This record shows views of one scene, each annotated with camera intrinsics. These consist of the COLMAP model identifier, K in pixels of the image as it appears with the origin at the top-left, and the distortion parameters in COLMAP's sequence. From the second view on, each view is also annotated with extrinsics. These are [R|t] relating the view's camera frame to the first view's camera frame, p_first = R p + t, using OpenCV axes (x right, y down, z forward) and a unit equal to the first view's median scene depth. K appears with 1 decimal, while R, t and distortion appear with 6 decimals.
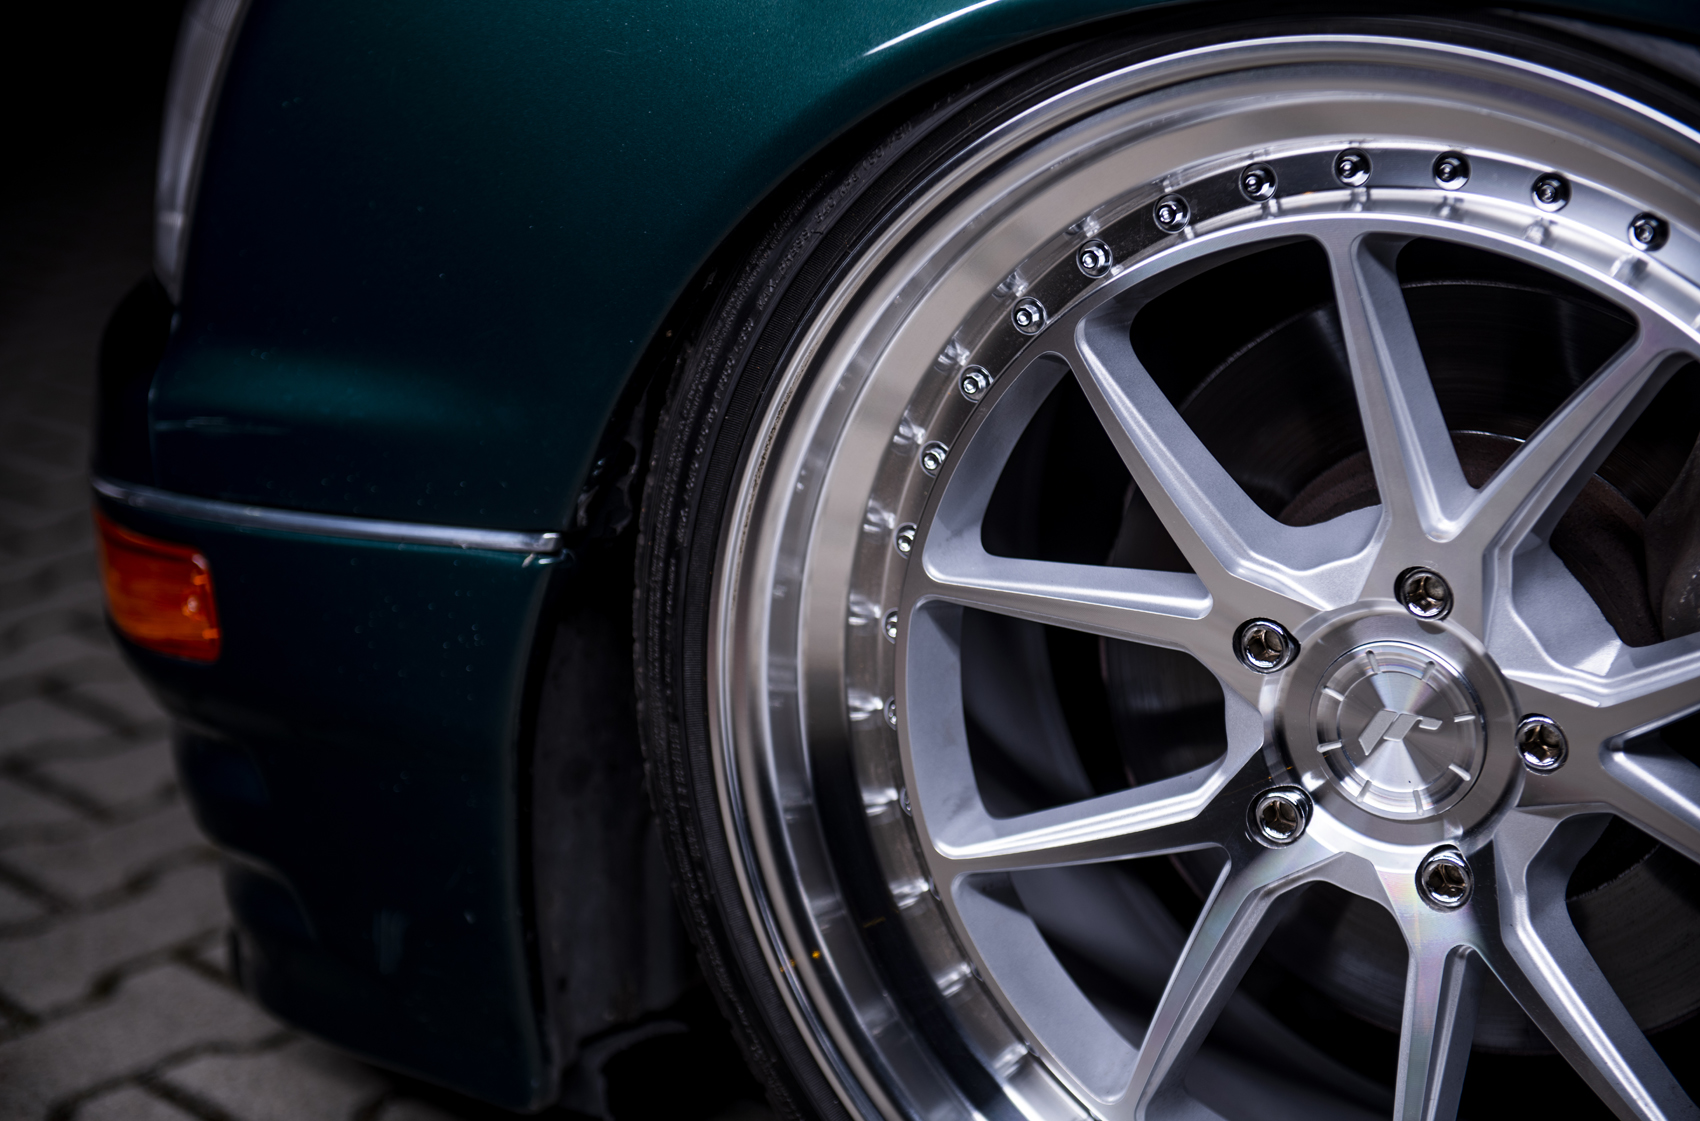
lens RADIAL K [[3400.3, 0, 850.0], [0, 3400.3, 560.5], [0, 0, 1]] dist [0.079734, -0.081819]
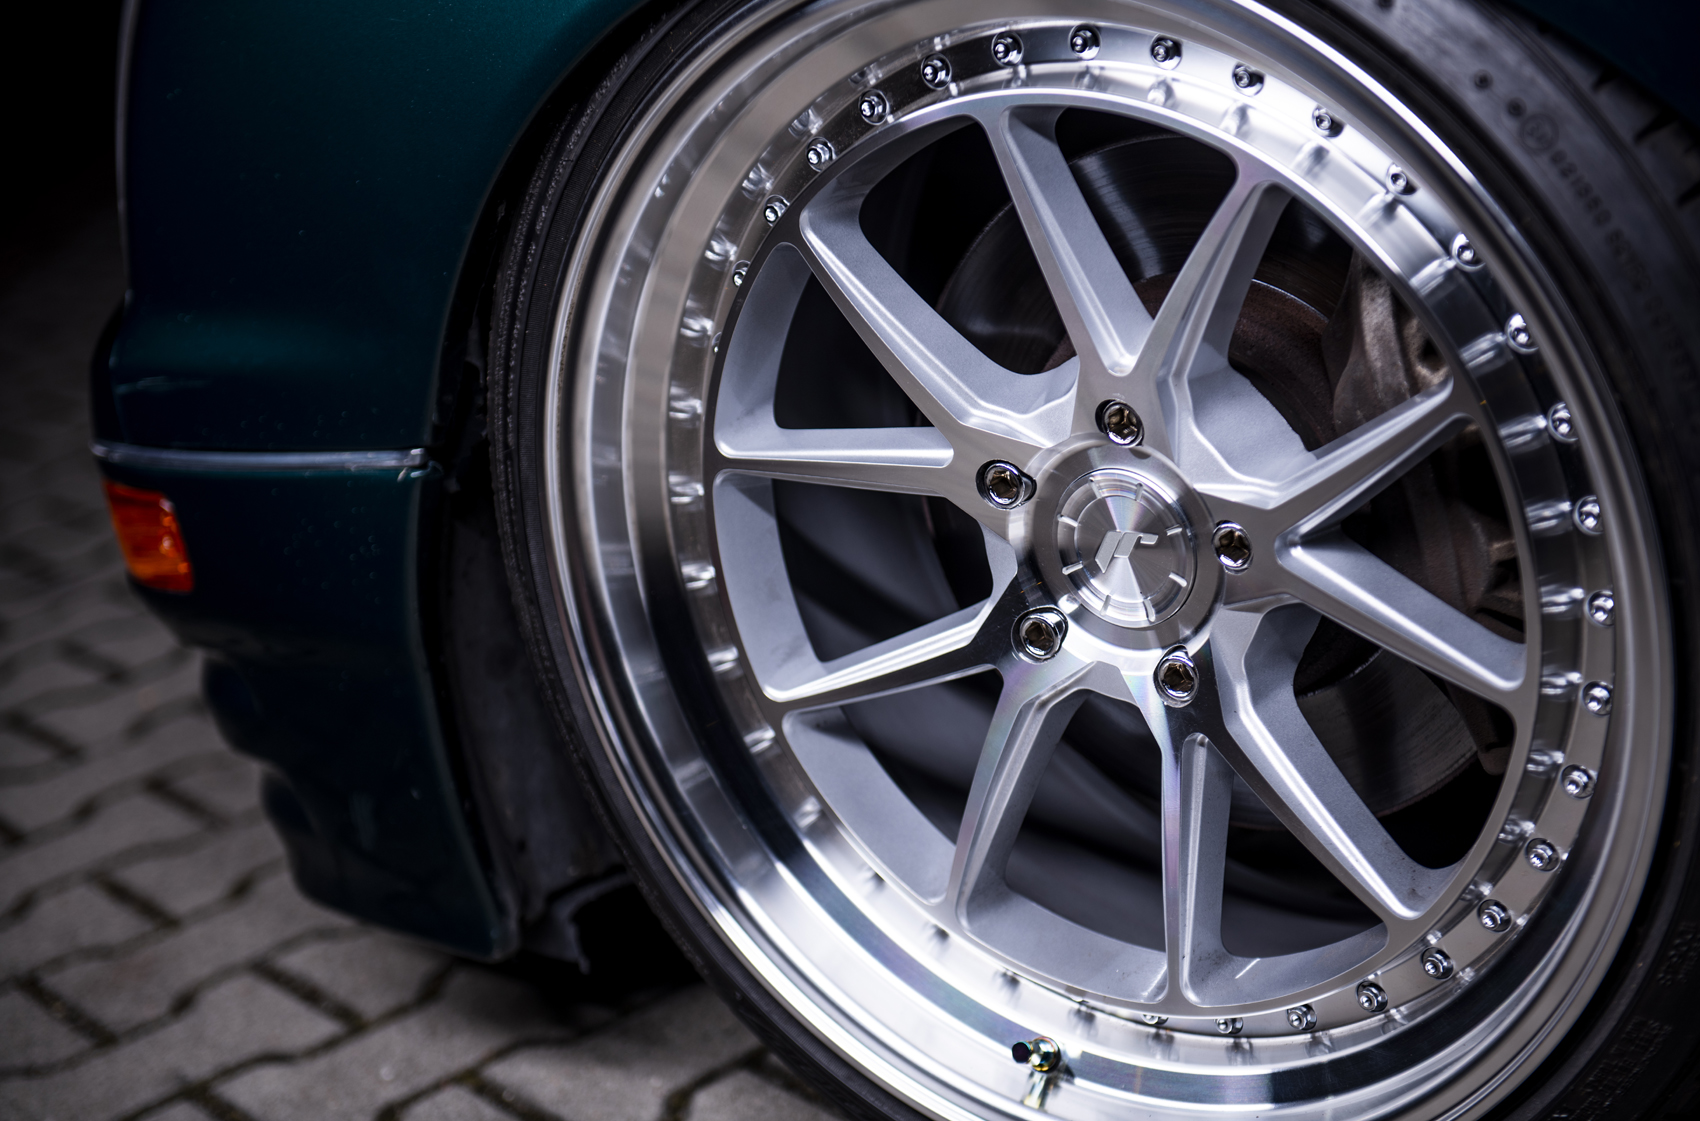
lens RADIAL K [[3400.3, 0, 850.0], [0, 3400.3, 560.5], [0, 0, 1]] dist [0.079734, -0.081819]
pose [[0.985040, -0.098818, -0.141178, 0.226596], [0.103087, 0.994401, 0.023229, 0.018782], [0.138092, -0.037435, 0.989712, -0.109863]]
